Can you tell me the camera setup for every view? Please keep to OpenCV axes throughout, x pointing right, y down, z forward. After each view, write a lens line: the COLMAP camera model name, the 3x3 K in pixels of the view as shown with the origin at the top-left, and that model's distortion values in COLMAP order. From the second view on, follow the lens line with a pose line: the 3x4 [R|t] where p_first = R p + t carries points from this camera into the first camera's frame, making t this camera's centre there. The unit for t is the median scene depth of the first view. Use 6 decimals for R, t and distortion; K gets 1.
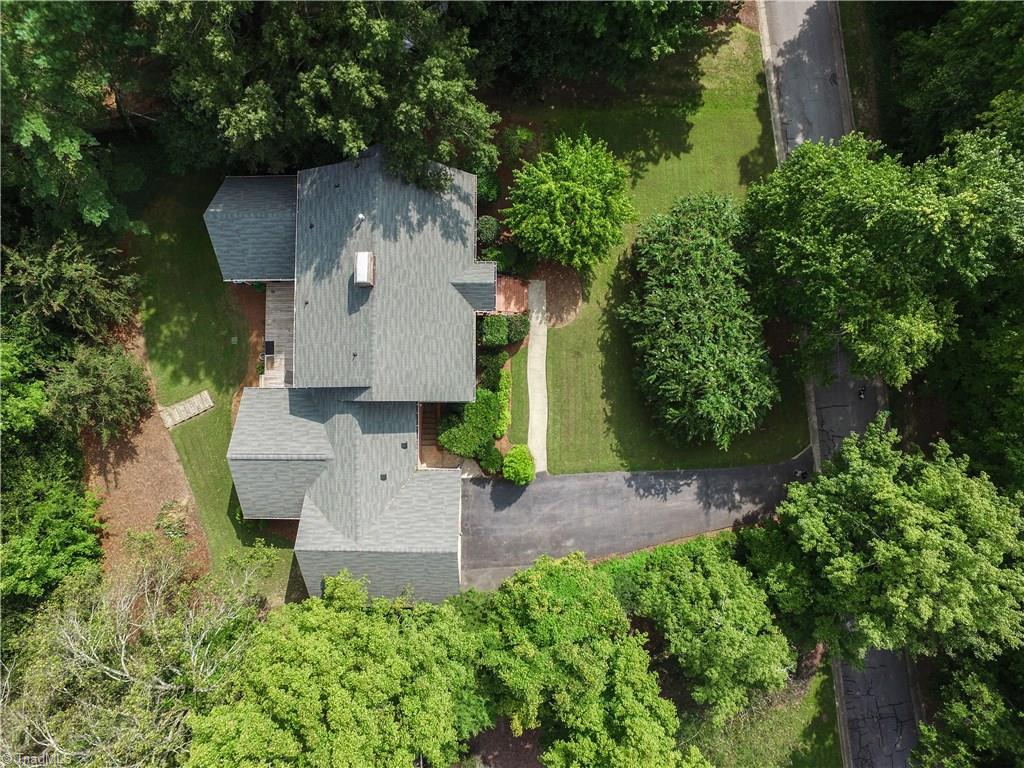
lens RADIAL K [[617.0, 0, 512.0], [0, 617.0, 384.0], [0, 0, 1]] dist [-0.073741, 0.000273]
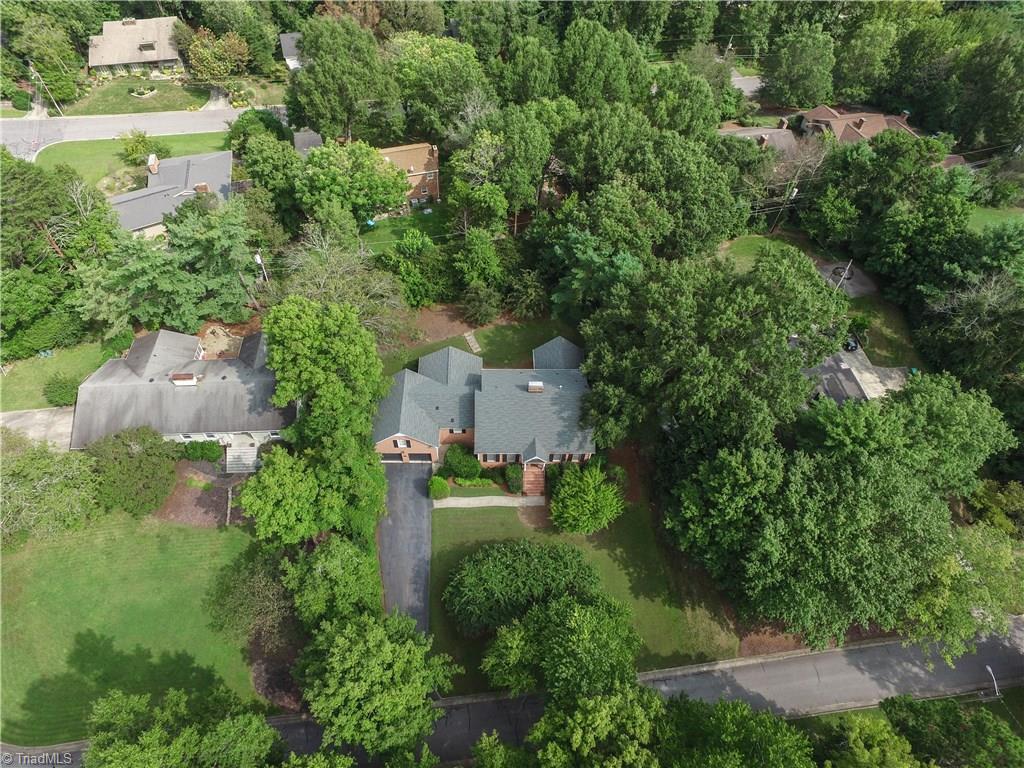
lens RADIAL K [[617.0, 0, 512.0], [0, 617.0, 384.0], [0, 0, 1]] dist [-0.073741, 0.000273]
pose [[0.025396, 0.785811, -0.617945, 0.928188], [-0.999662, 0.016485, -0.020120, -0.052214], [-0.005624, 0.618247, 0.785964, -0.611548]]
